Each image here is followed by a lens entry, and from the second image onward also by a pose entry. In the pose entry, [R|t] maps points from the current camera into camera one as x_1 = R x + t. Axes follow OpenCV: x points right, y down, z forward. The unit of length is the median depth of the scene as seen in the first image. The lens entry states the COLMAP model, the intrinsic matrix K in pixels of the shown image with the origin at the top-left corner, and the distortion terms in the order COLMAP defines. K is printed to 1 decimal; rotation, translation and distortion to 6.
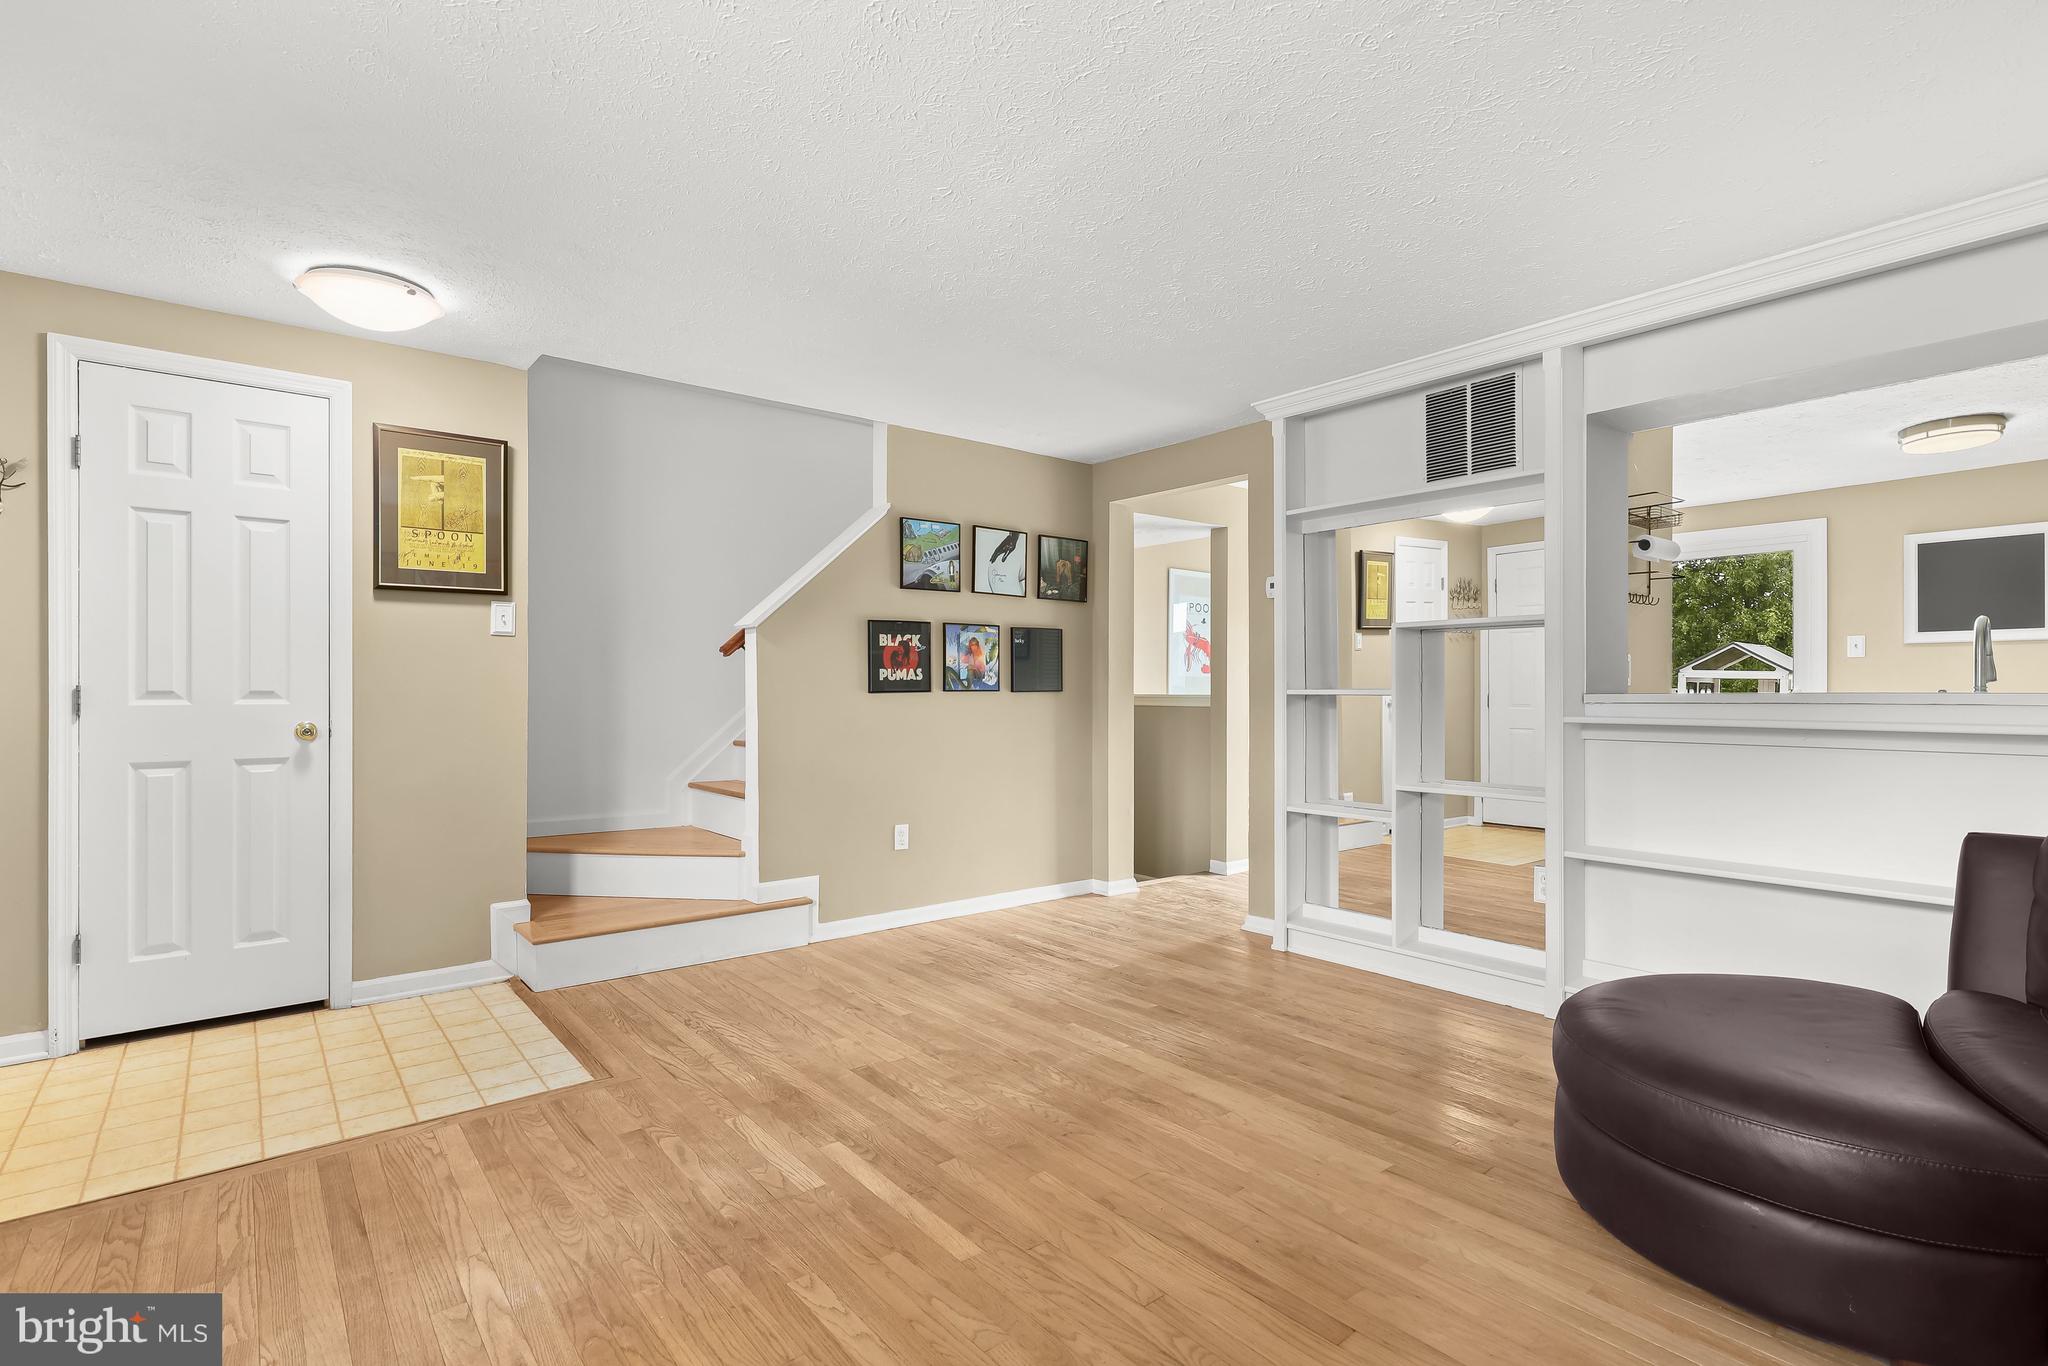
lens RADIAL K [[964.6, 0, 1029.6], [0, 964.6, 690.8], [0, 0, 1]] dist [-0.000206, -0.000192]
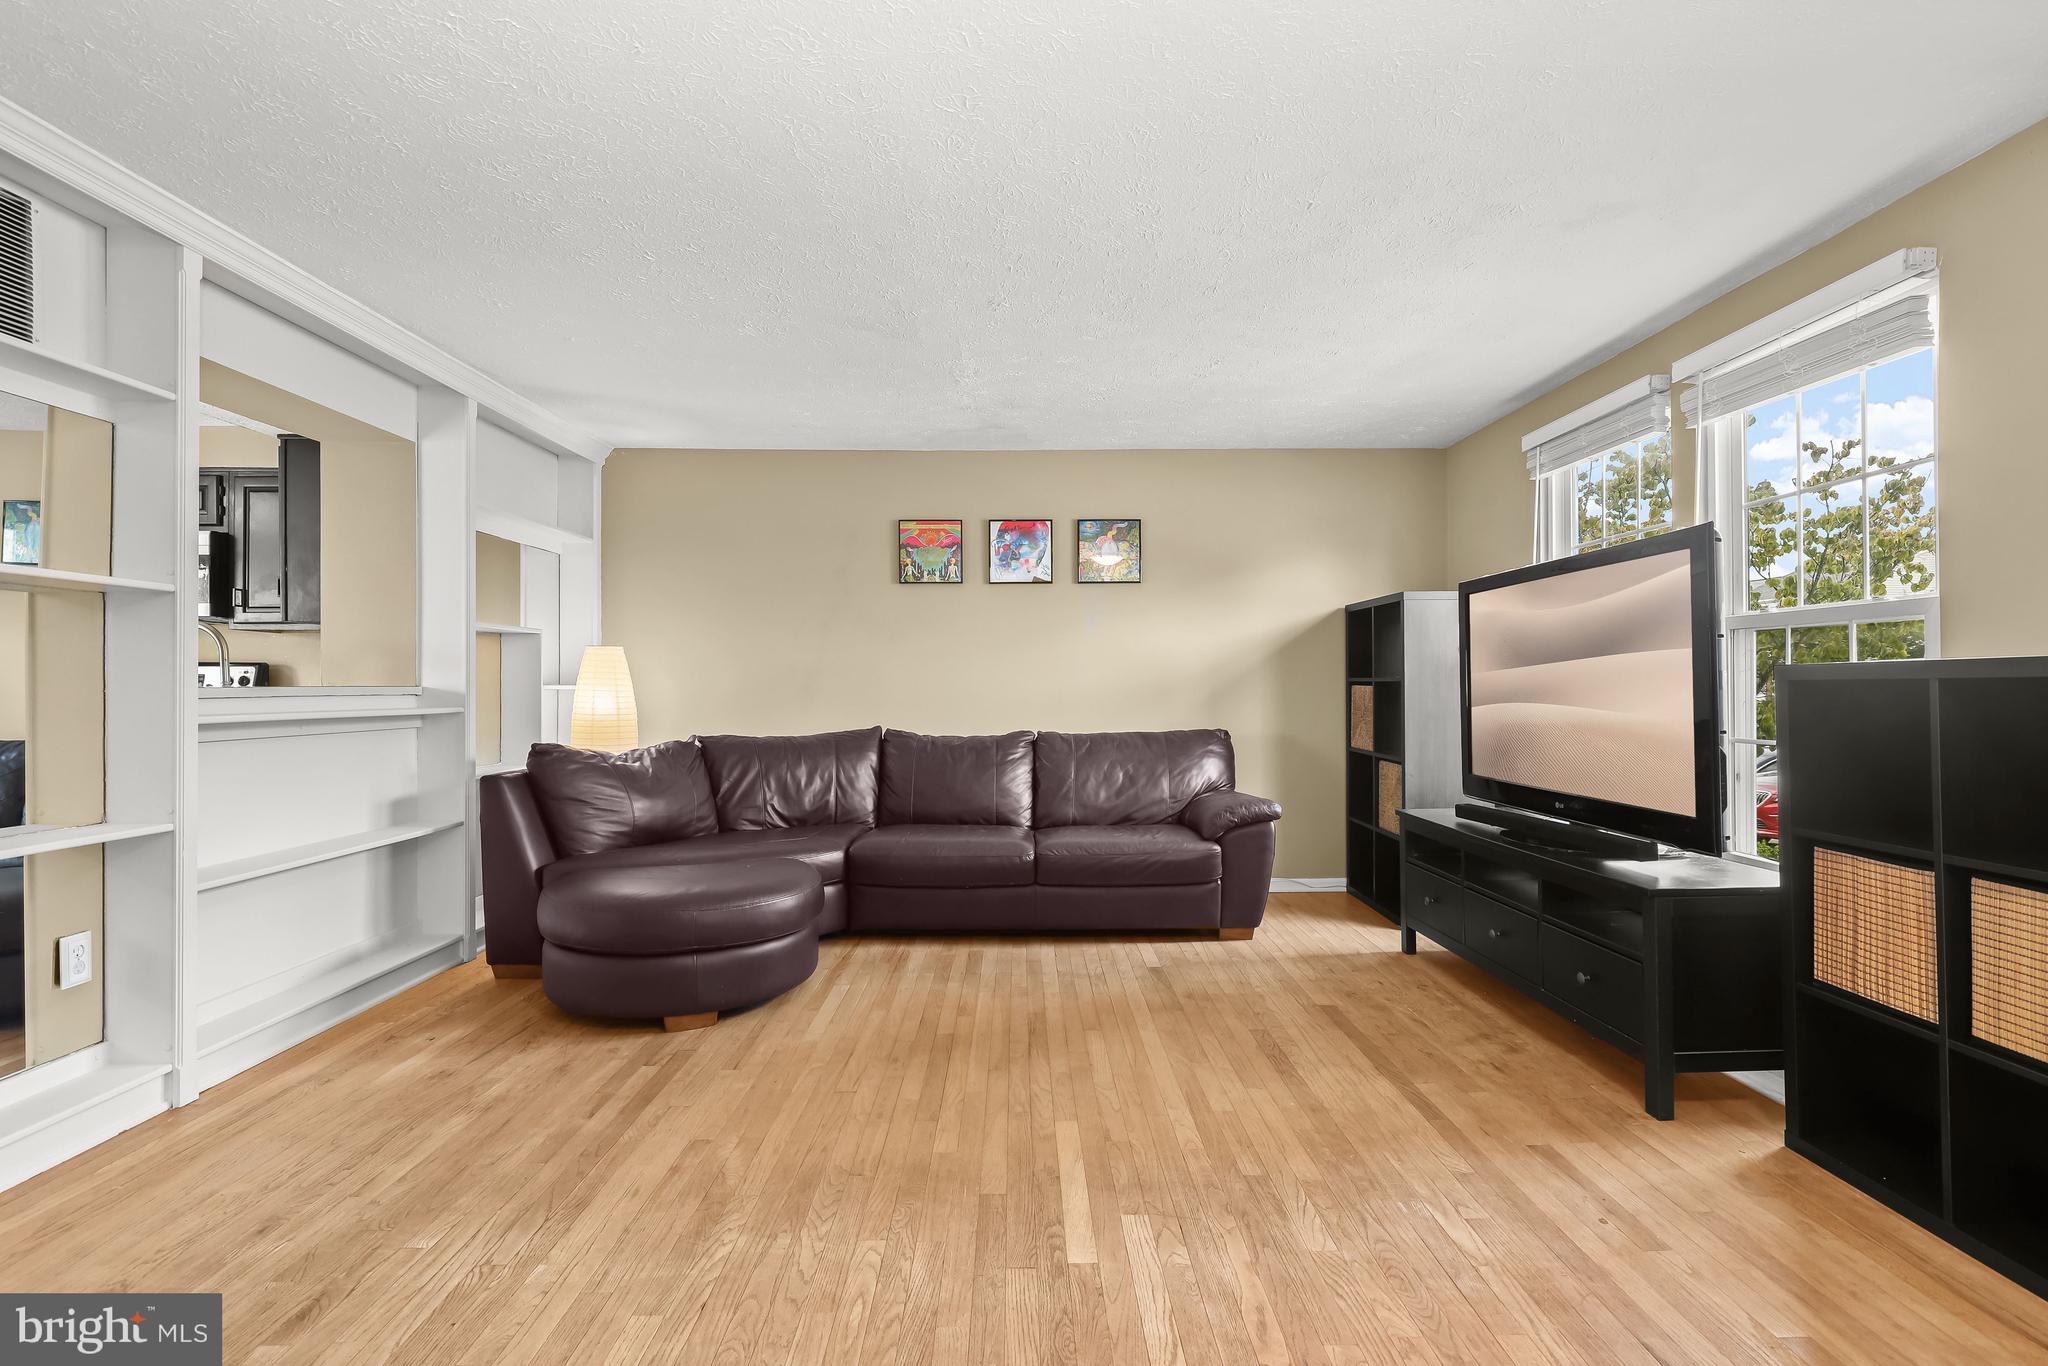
lens RADIAL K [[949.0, 0, 1031.5], [0, 949.0, 682.9], [0, 0, 1]] dist [0.000357, -0.000535]
pose [[-0.783247, 0.004695, 0.621693, -0.666235], [0.001359, 0.999982, -0.005840, 0.006163], [-0.621709, -0.003729, -0.783240, 1.656623]]
